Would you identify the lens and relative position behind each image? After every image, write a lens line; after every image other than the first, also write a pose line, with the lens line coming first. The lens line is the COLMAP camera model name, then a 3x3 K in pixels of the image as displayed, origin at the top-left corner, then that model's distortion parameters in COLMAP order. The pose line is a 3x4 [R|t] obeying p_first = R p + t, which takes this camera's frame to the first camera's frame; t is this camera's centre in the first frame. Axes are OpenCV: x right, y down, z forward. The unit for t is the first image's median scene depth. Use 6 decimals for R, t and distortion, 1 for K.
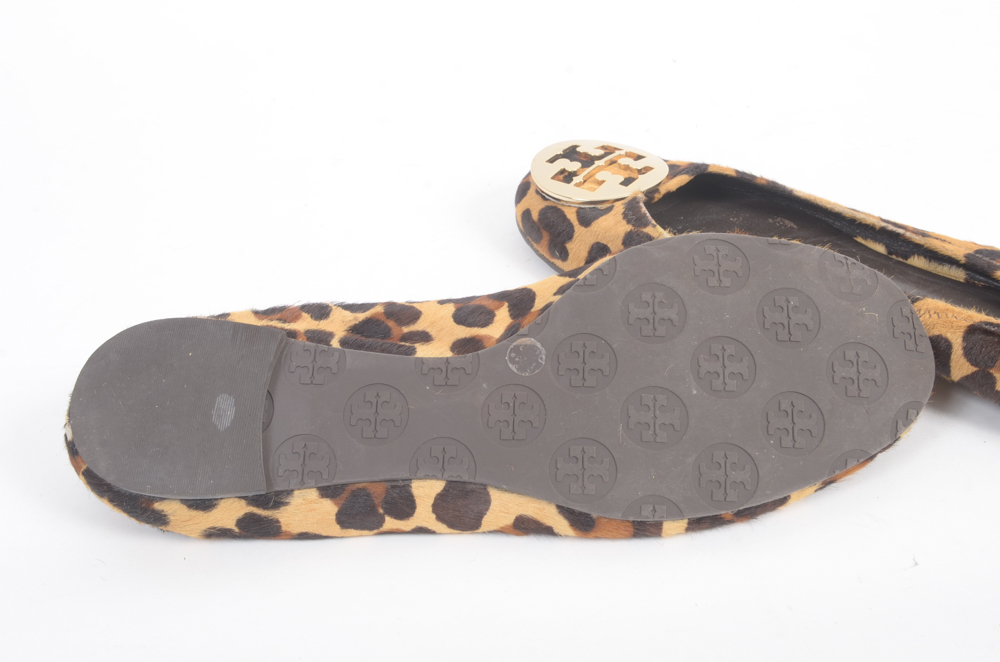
lens RADIAL K [[1209.2, 0, 500.0], [0, 1209.2, 331.0], [0, 0, 1]] dist [-0.014263, 0.001582]
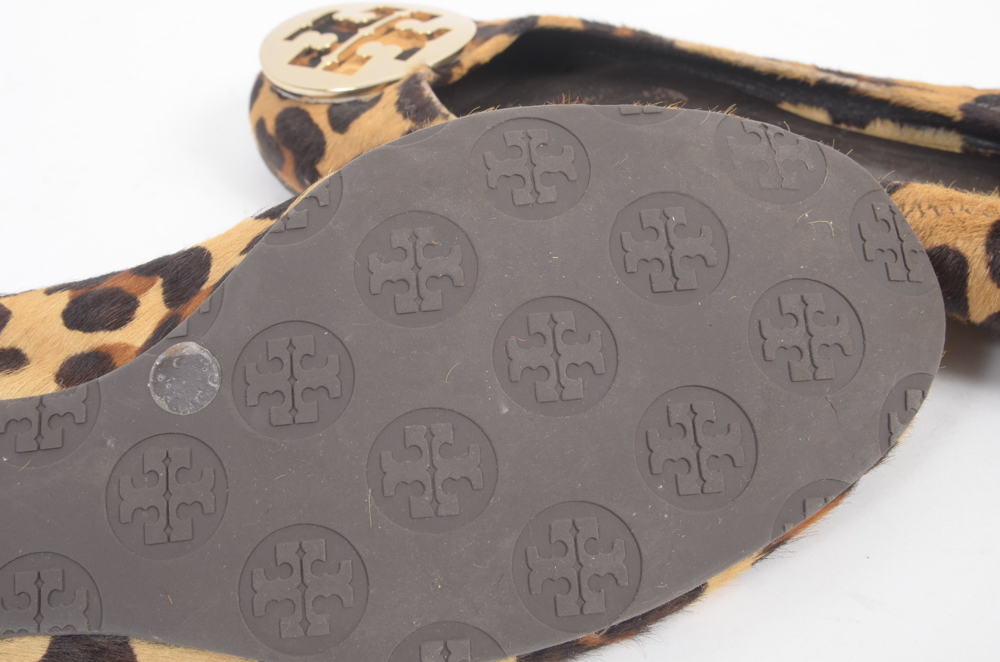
lens RADIAL K [[1171.5, 0, 500.0], [0, 1171.5, 331.0], [0, 0, 1]] dist [-0.018251, 0.013788]
pose [[0.992472, -0.117778, 0.033574, 0.138963], [0.116035, 0.991993, 0.049855, -0.008429], [-0.039177, -0.045584, 0.998192, 0.472049]]
